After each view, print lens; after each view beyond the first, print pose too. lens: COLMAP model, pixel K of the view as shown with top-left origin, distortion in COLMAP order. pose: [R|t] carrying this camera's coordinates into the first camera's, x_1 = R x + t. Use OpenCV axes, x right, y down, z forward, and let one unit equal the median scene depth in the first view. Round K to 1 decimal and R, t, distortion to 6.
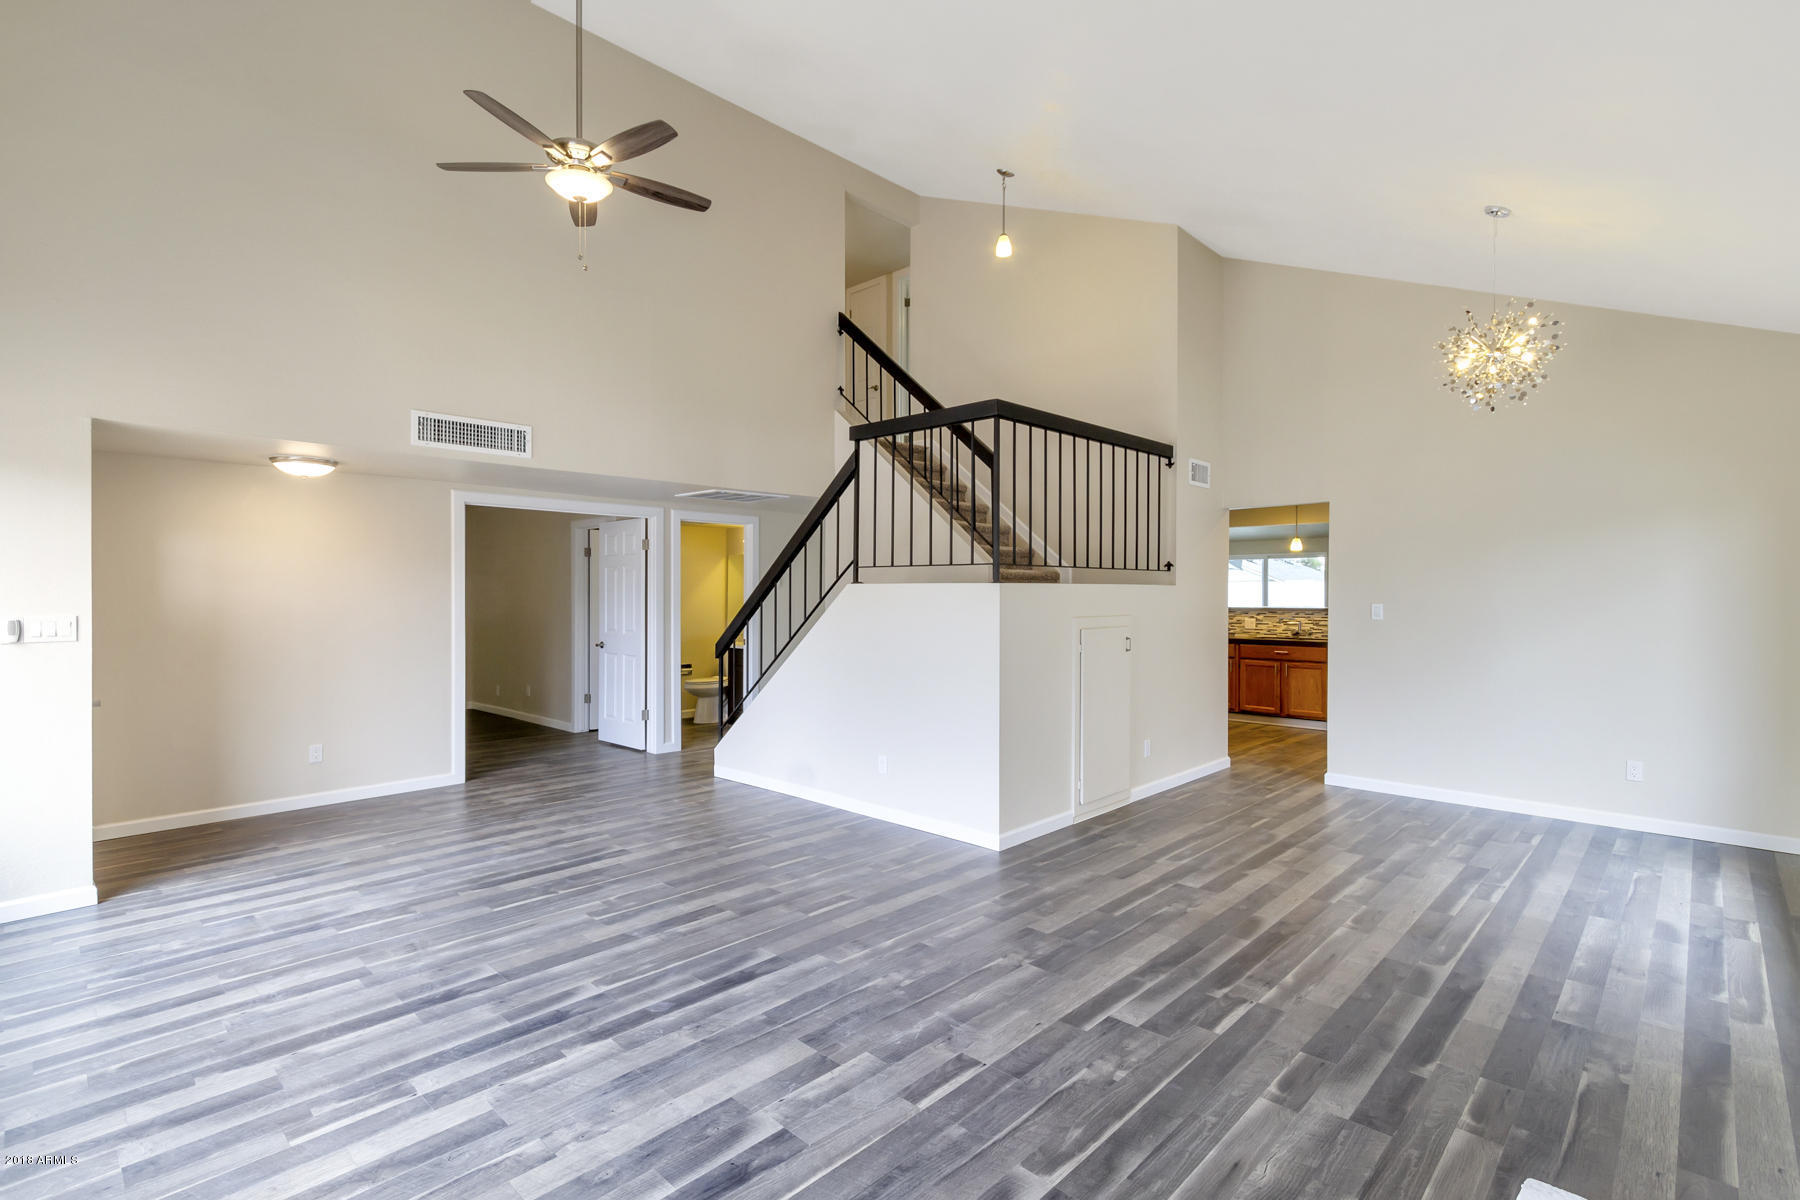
lens RADIAL K [[837.2, 0, 887.6], [0, 837.2, 593.3], [0, 0, 1]] dist [0.005672, -0.002553]
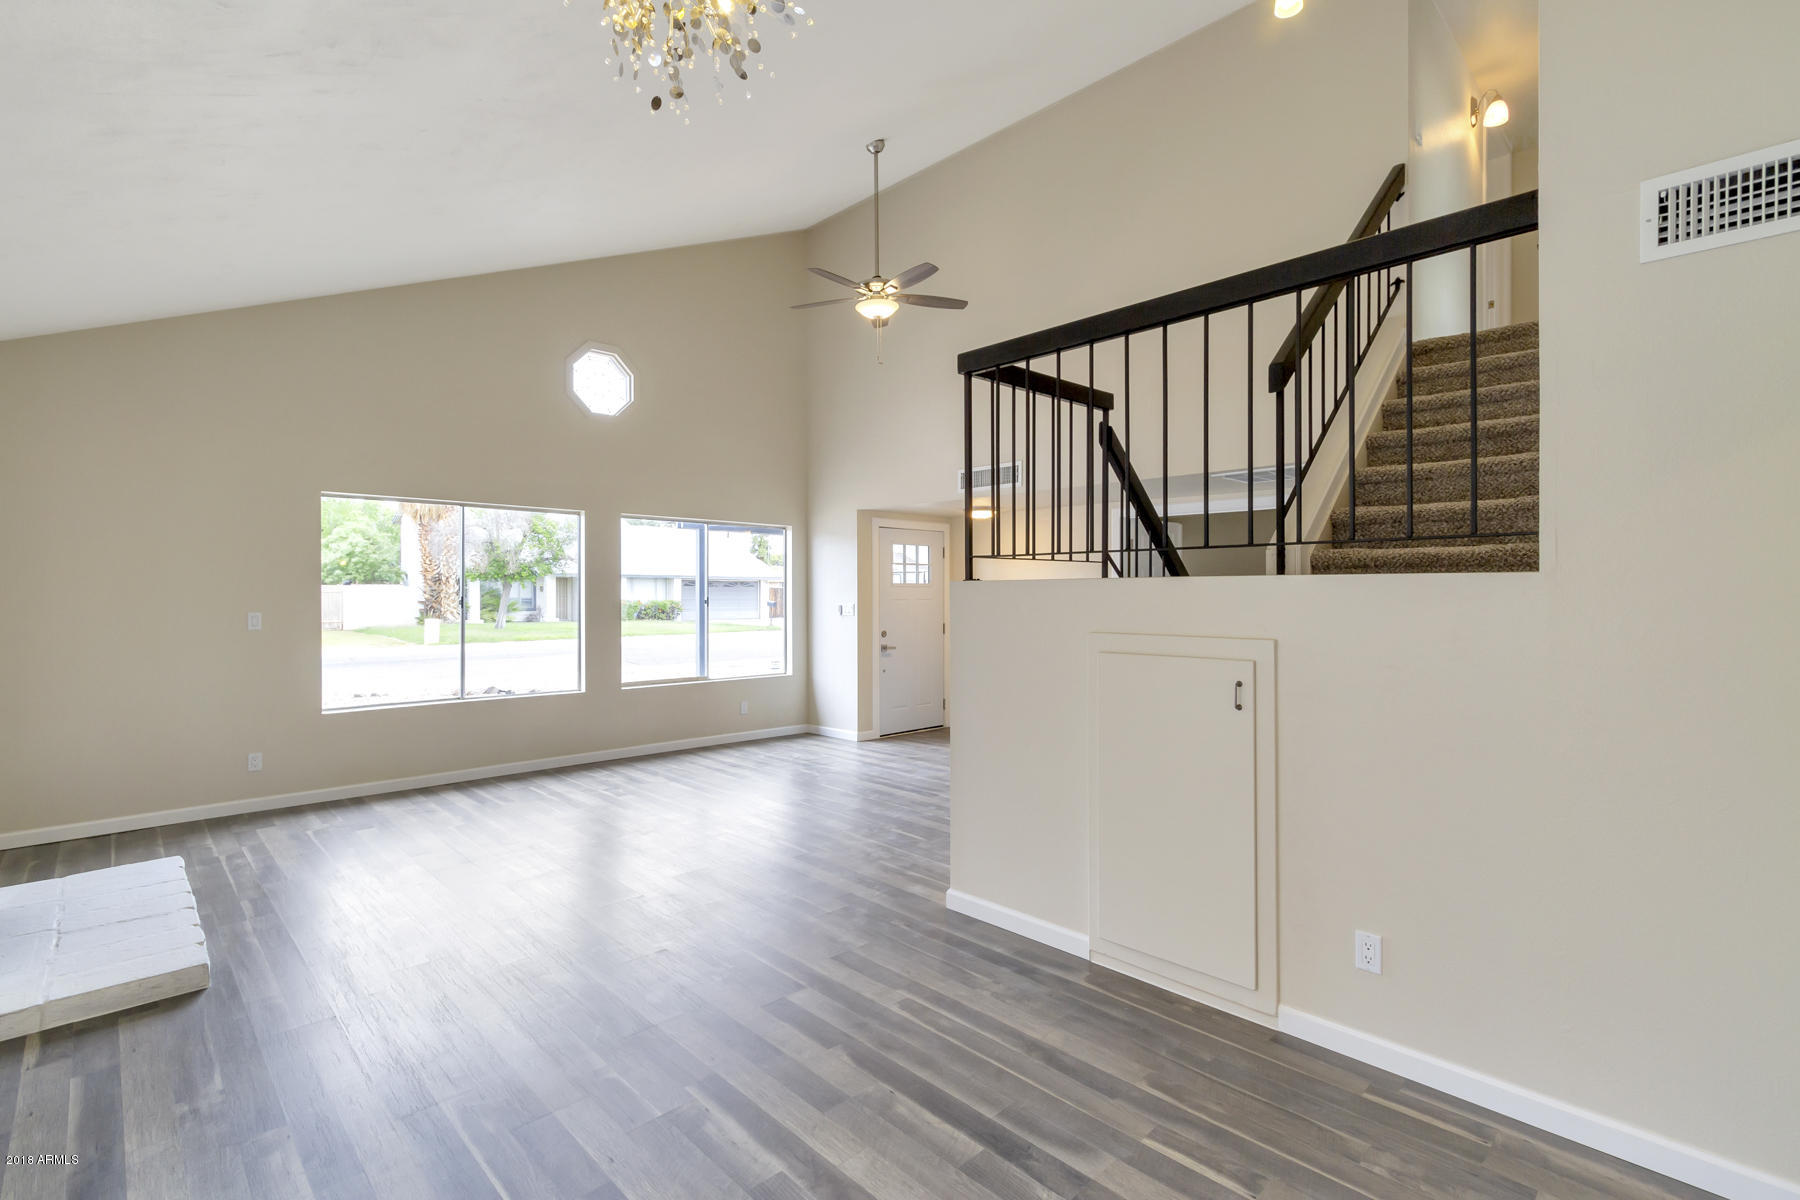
lens RADIAL K [[837.2, 0, 889.4], [0, 837.2, 597.1], [0, 0, 1]] dist [0.005672, -0.002553]
pose [[-0.034204, 0.005885, -0.999398, 0.947075], [0.000175, 0.999983, 0.005882, -0.001721], [0.999415, 0.000026, -0.034204, 0.965570]]
